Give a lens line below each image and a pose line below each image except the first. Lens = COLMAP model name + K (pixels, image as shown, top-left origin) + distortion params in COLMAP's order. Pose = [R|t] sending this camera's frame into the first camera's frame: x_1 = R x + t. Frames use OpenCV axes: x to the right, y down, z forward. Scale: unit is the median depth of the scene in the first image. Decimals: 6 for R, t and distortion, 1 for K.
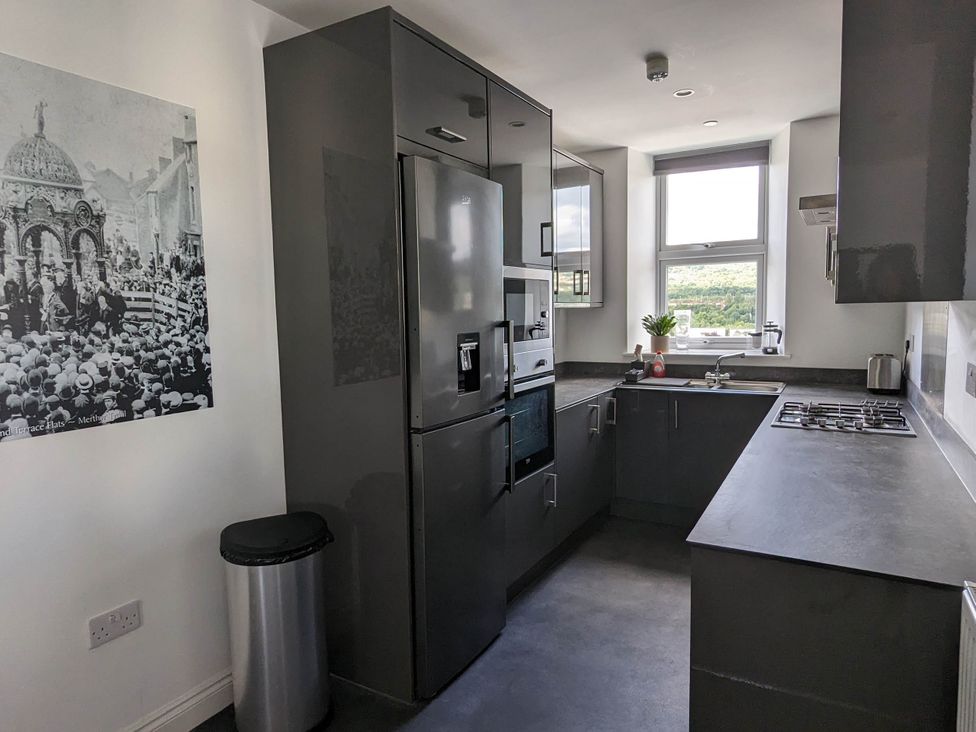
lens RADIAL K [[616.2, 0, 487.9], [0, 616.2, 365.8], [0, 0, 1]] dist [0.001447, 0.000045]
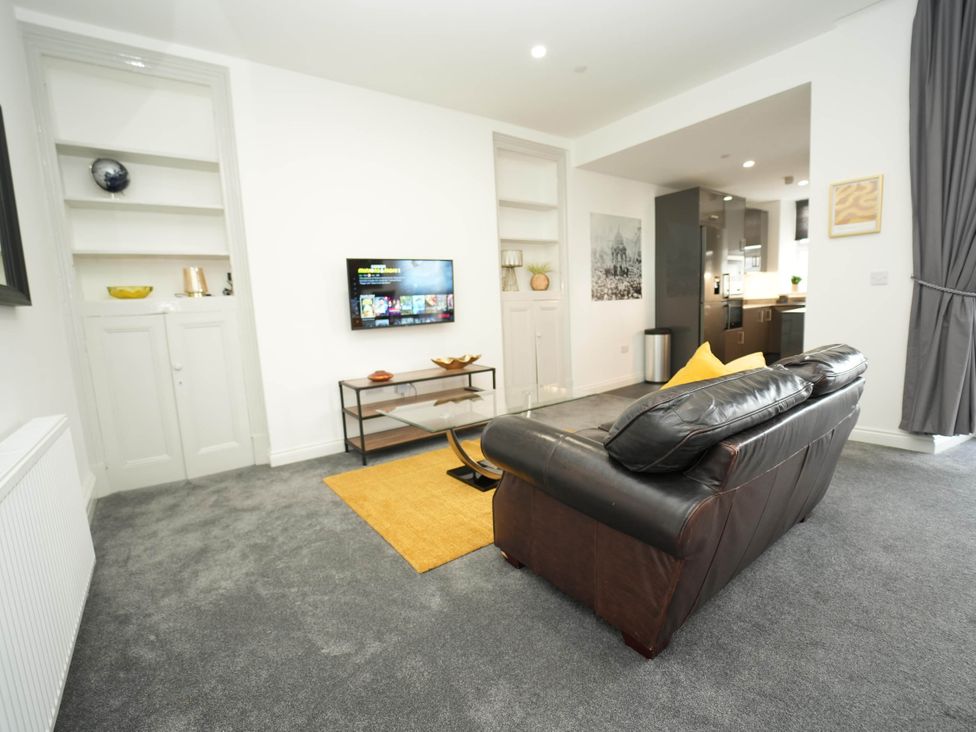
lens RADIAL K [[440.4, 0, 488.3], [0, 440.4, 360.0], [0, 0, 1]] dist [-0.005559, -0.000362]
pose [[0.925366, 0.016342, -0.378723, -0.317513], [-0.000462, 0.999118, 0.041985, 0.355069], [0.379076, -0.038677, 0.924557, -1.982429]]
